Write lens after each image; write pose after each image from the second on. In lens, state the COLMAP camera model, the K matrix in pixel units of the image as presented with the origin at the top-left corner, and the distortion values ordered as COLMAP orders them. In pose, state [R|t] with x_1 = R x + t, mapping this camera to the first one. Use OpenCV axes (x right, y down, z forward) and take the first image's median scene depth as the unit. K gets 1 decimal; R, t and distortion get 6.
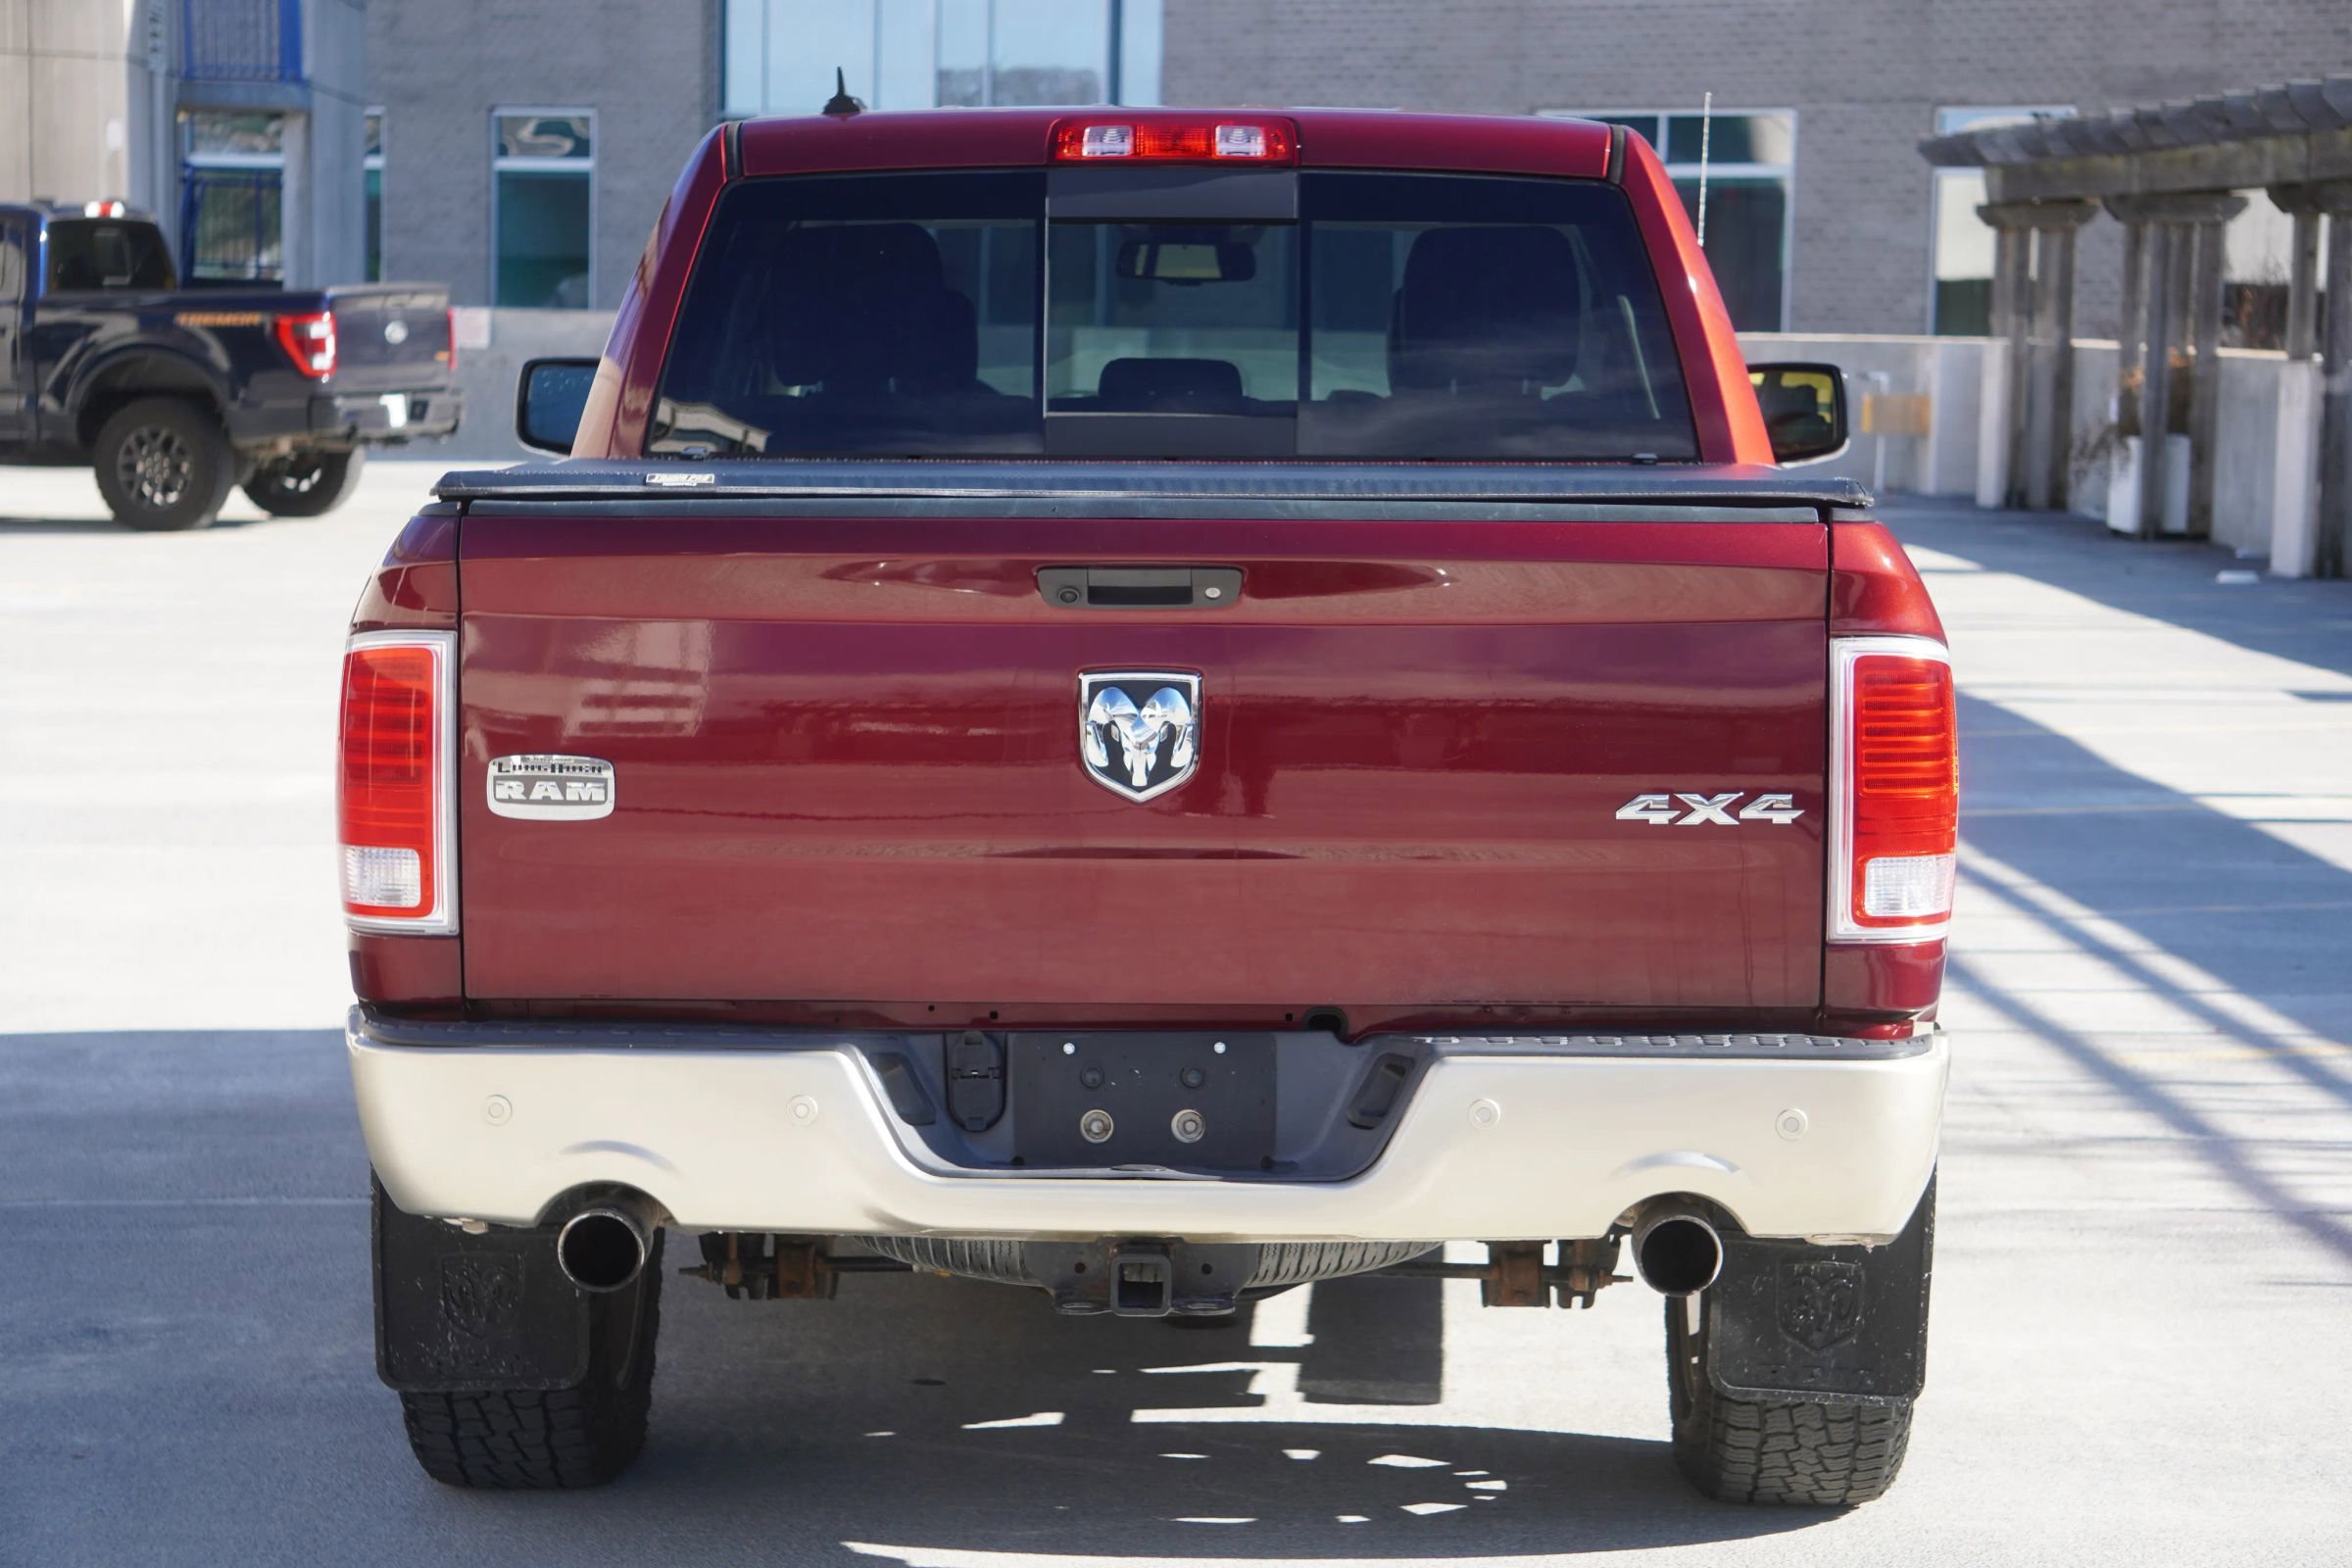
lens RADIAL K [[5724.6, 0, 1176.0], [0, 5724.6, 784.0], [0, 0, 1]] dist [0.110796, 1.060595]
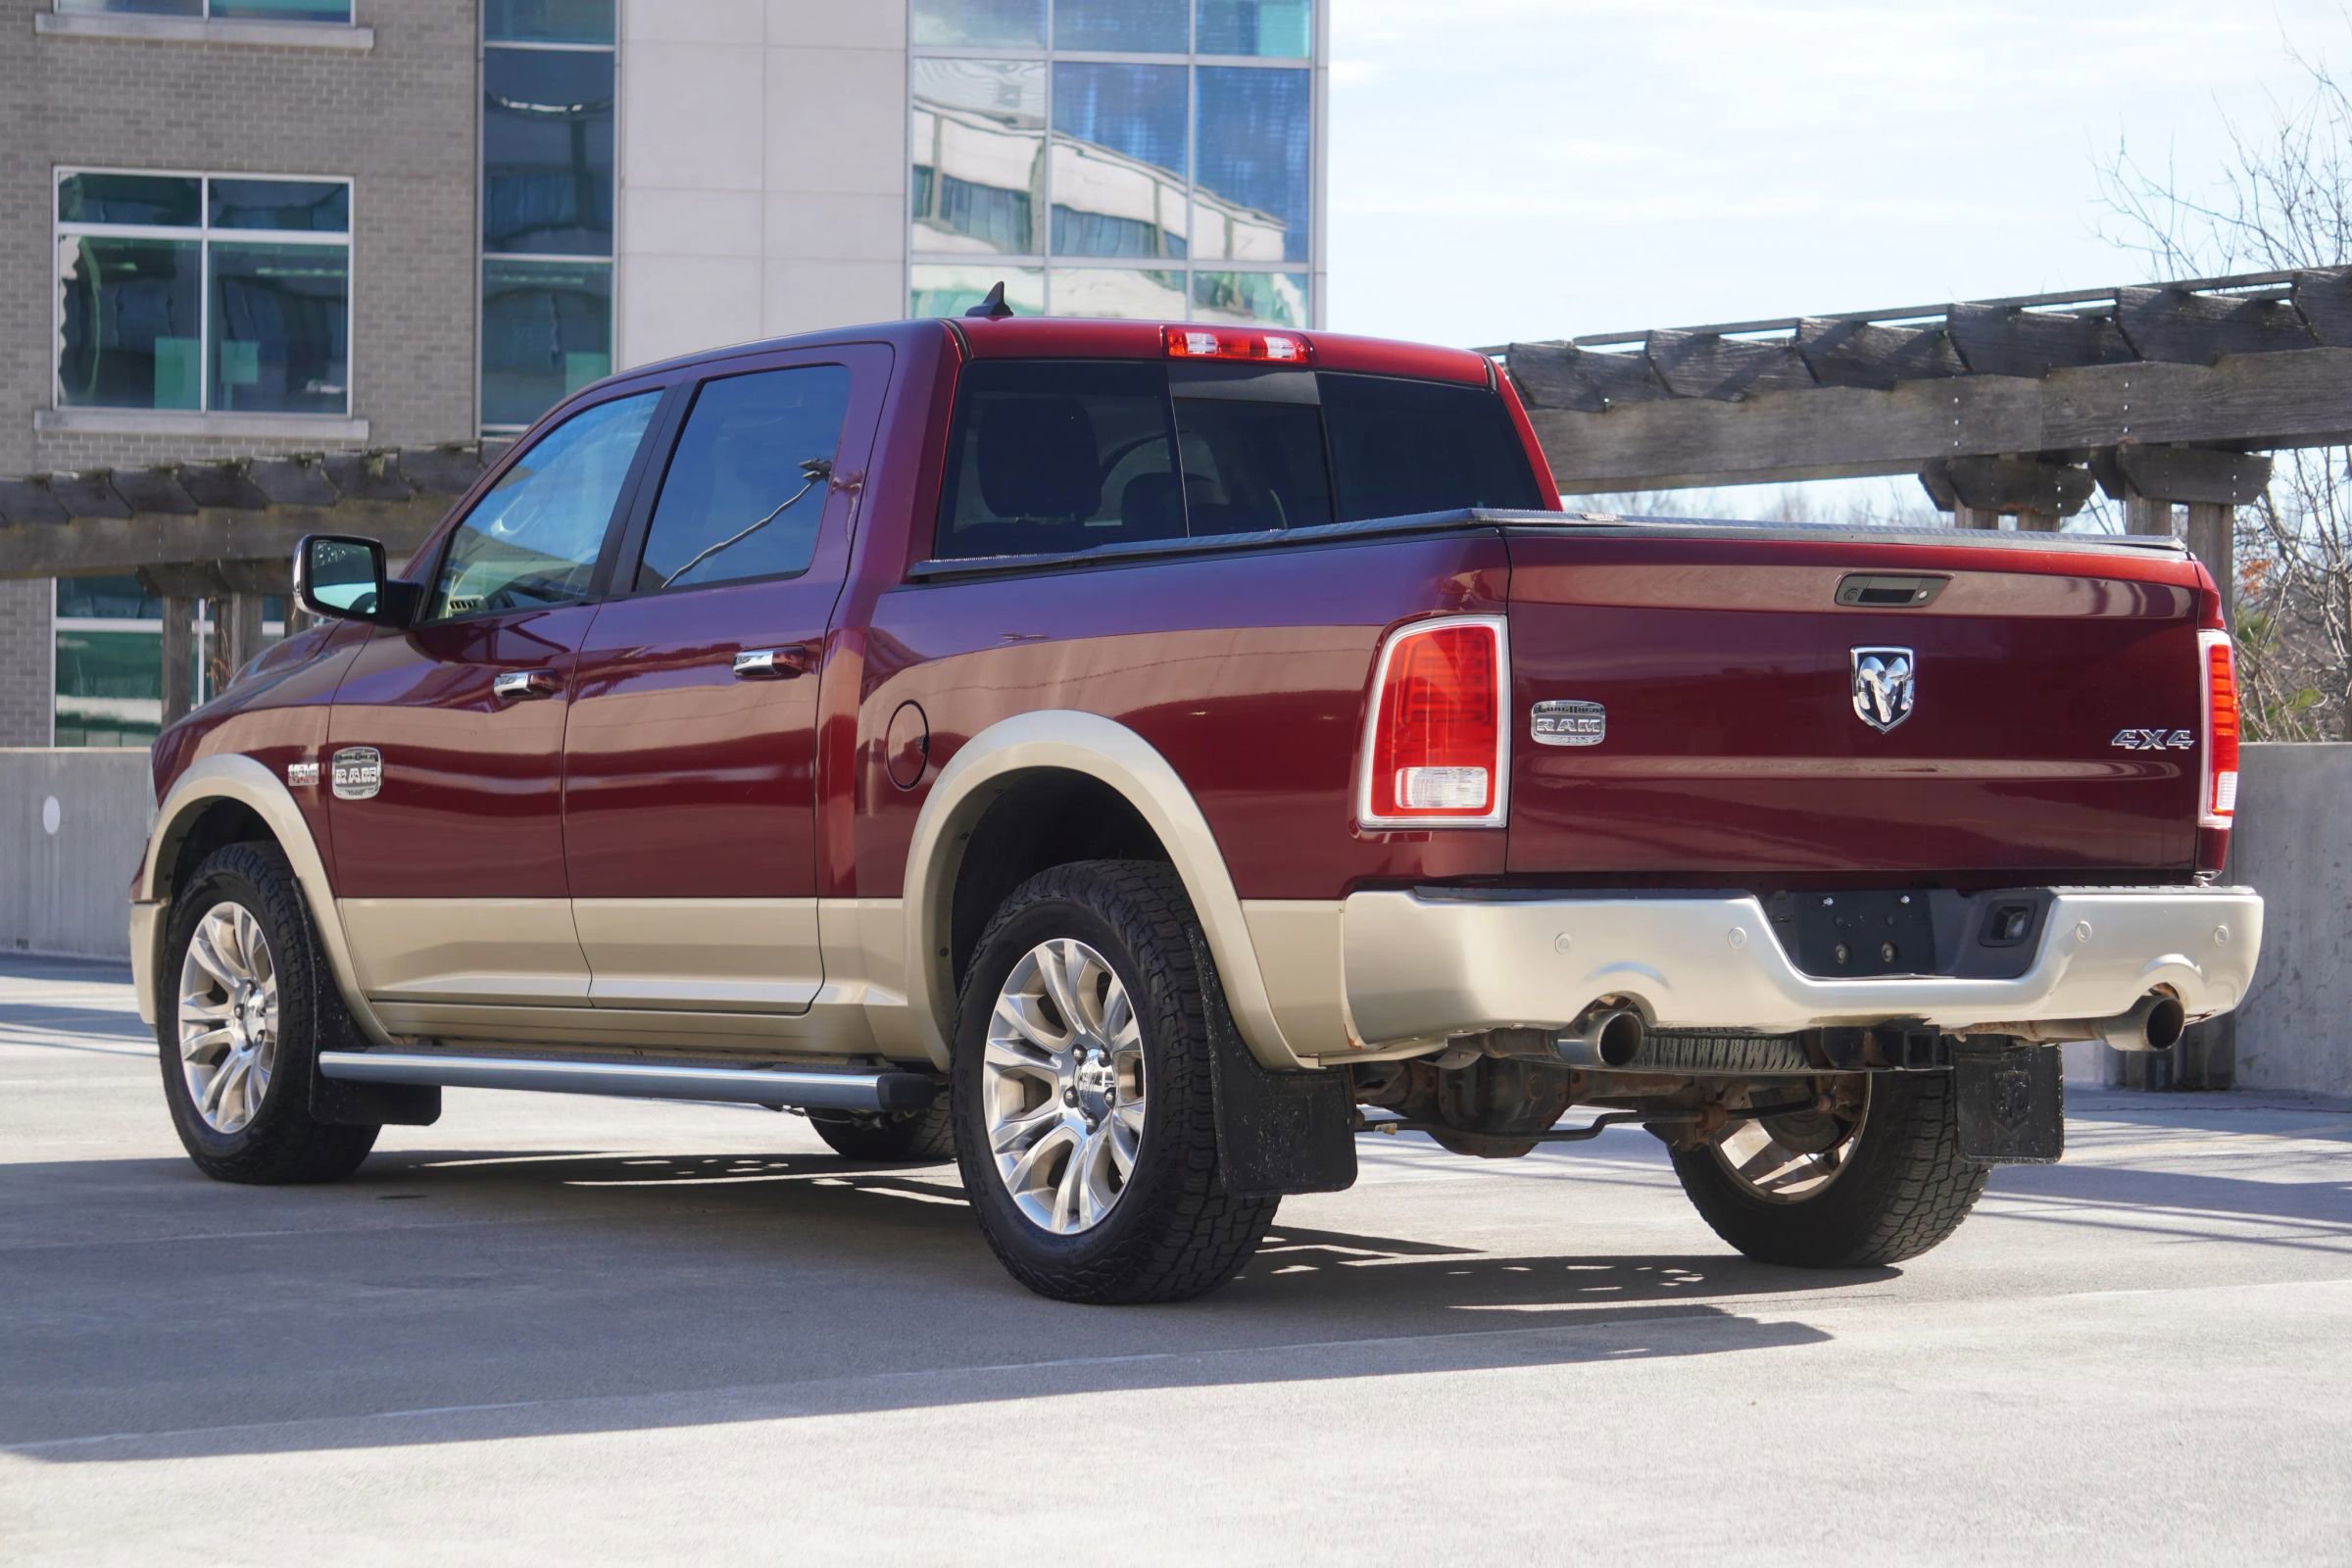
lens RADIAL K [[5724.6, 0, 1176.0], [0, 5724.6, 784.0], [0, 0, 1]] dist [0.110796, 1.060595]
pose [[0.810557, -0.000709, 0.585659, -1.040458], [0.053616, 0.995890, -0.073000, 0.116601], [-0.583200, 0.090571, 0.807264, -0.109944]]
